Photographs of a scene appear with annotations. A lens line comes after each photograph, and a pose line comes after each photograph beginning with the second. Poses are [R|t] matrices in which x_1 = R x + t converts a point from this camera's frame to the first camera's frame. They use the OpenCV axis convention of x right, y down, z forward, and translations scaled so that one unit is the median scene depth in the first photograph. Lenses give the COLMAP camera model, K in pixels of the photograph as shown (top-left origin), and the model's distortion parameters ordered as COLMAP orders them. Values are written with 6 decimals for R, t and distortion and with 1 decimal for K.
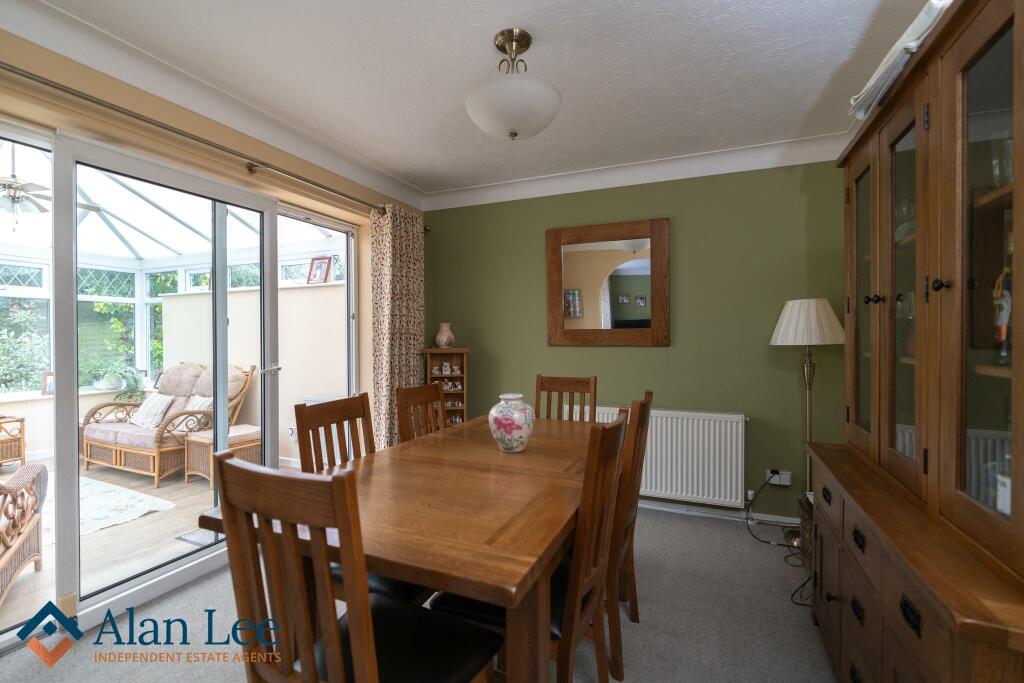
lens RADIAL K [[468.1, 0, 512.0], [0, 468.1, 341.5], [0, 0, 1]] dist [-0.001756, -0.000062]
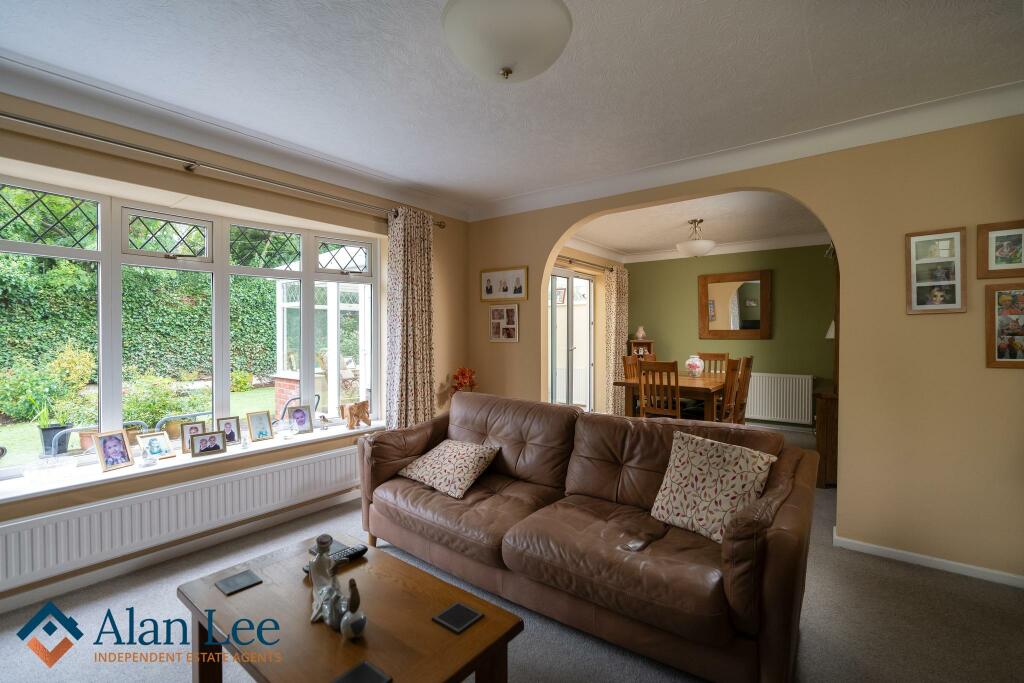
lens RADIAL K [[468.1, 0, 512.0], [0, 468.1, 341.5], [0, 0, 1]] dist [-0.001756, -0.000062]
pose [[0.970178, 0.005971, -0.242320, -0.190062], [-0.006565, 0.999977, -0.001645, 0.027214], [0.242305, 0.003187, 0.970195, -0.944122]]
